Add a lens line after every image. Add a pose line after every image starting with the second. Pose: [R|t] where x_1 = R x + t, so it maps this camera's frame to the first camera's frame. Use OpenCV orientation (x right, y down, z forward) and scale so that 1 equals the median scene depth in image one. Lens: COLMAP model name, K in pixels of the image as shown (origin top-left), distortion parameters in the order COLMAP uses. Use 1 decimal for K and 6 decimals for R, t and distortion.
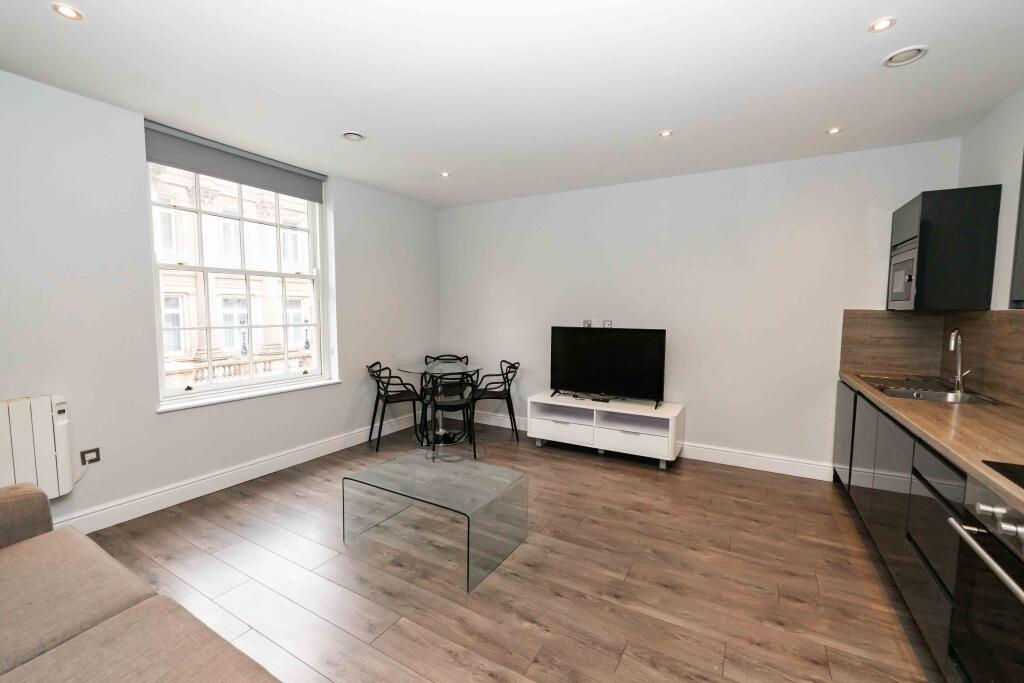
lens RADIAL K [[422.8, 0, 510.0], [0, 422.8, 341.1], [0, 0, 1]] dist [-0.008000, -0.000569]
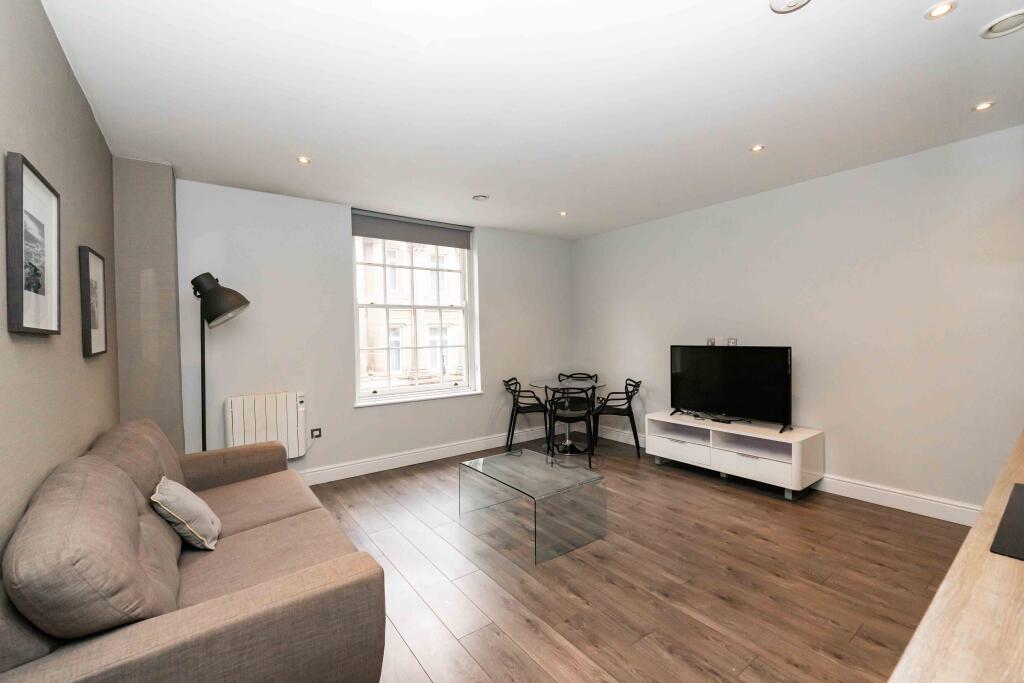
lens RADIAL K [[422.8, 0, 514.3], [0, 422.8, 341.3], [0, 0, 1]] dist [-0.008000, -0.000569]
pose [[0.916576, -0.016089, -0.399537, 0.229675], [-0.006095, 0.998512, -0.054191, 0.018219], [0.399815, 0.052105, 0.915114, -0.107870]]
